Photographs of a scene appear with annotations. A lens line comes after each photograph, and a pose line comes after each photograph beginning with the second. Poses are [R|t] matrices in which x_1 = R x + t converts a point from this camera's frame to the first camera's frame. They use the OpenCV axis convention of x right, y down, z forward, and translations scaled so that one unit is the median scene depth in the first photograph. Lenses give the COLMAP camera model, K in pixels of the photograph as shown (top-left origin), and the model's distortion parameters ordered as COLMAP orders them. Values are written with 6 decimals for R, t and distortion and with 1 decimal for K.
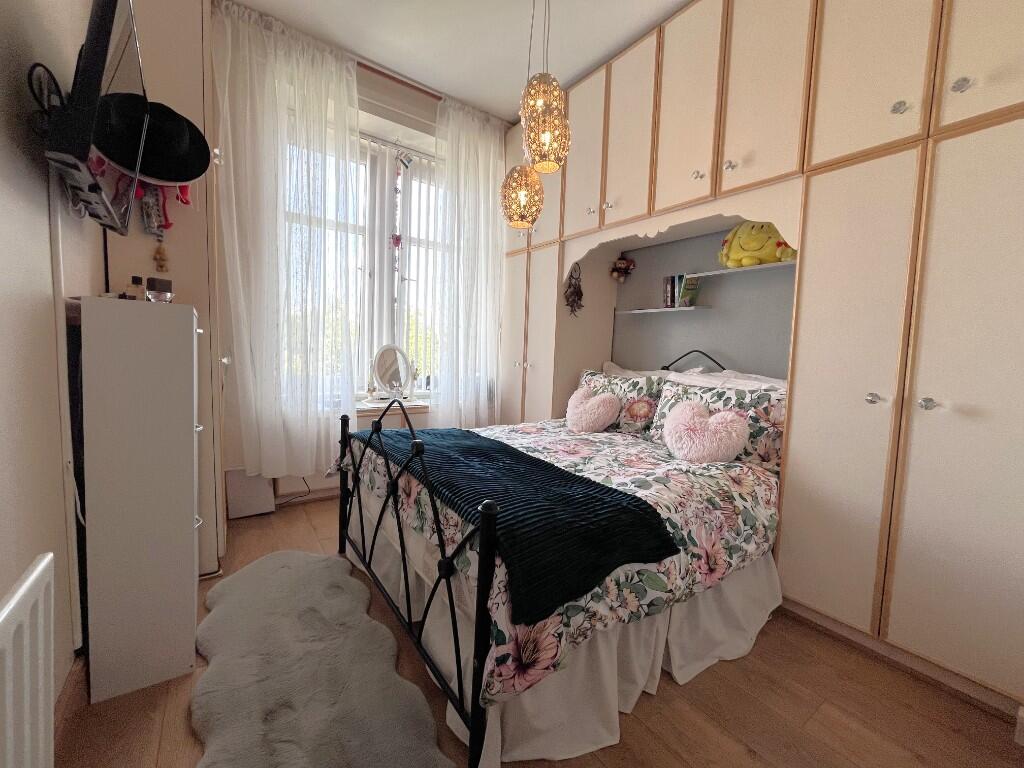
lens RADIAL K [[416.4, 0, 508.3], [0, 416.4, 382.2], [0, 0, 1]] dist [0.007939, -0.001769]
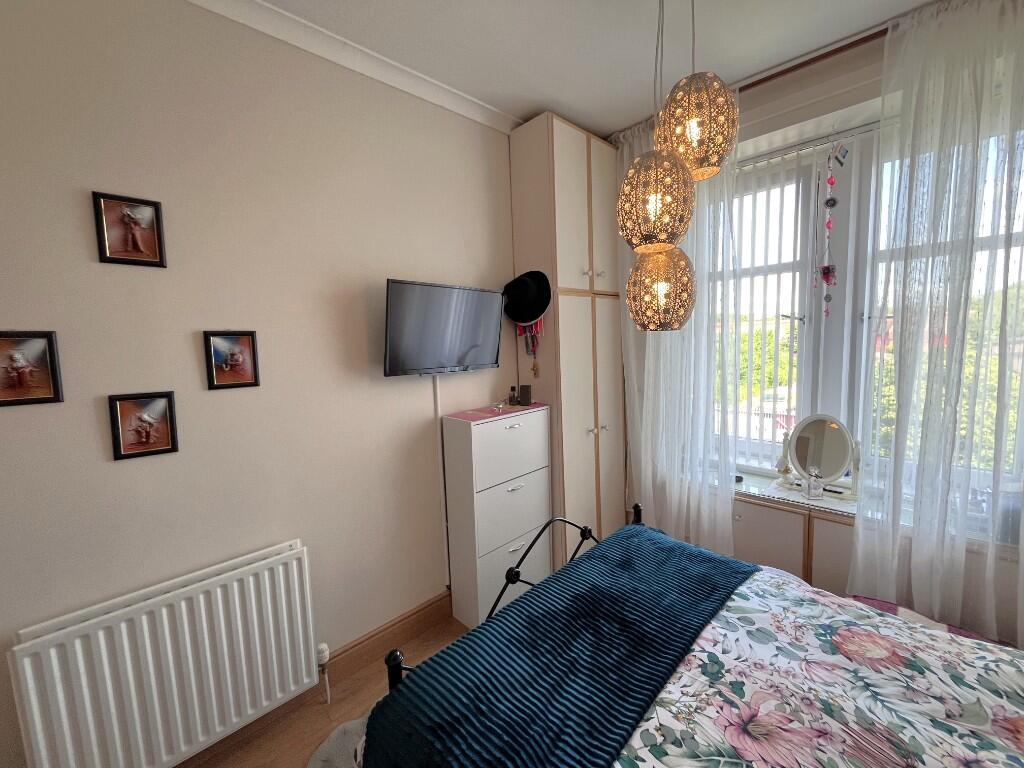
lens RADIAL K [[416.4, 0, 508.5], [0, 416.4, 384.1], [0, 0, 1]] dist [0.007939, -0.001769]
pose [[0.164707, 0.068469, -0.983963, 0.426813], [-0.030427, 0.997466, 0.064315, -0.214766], [0.985873, 0.019346, 0.166373, 0.414846]]
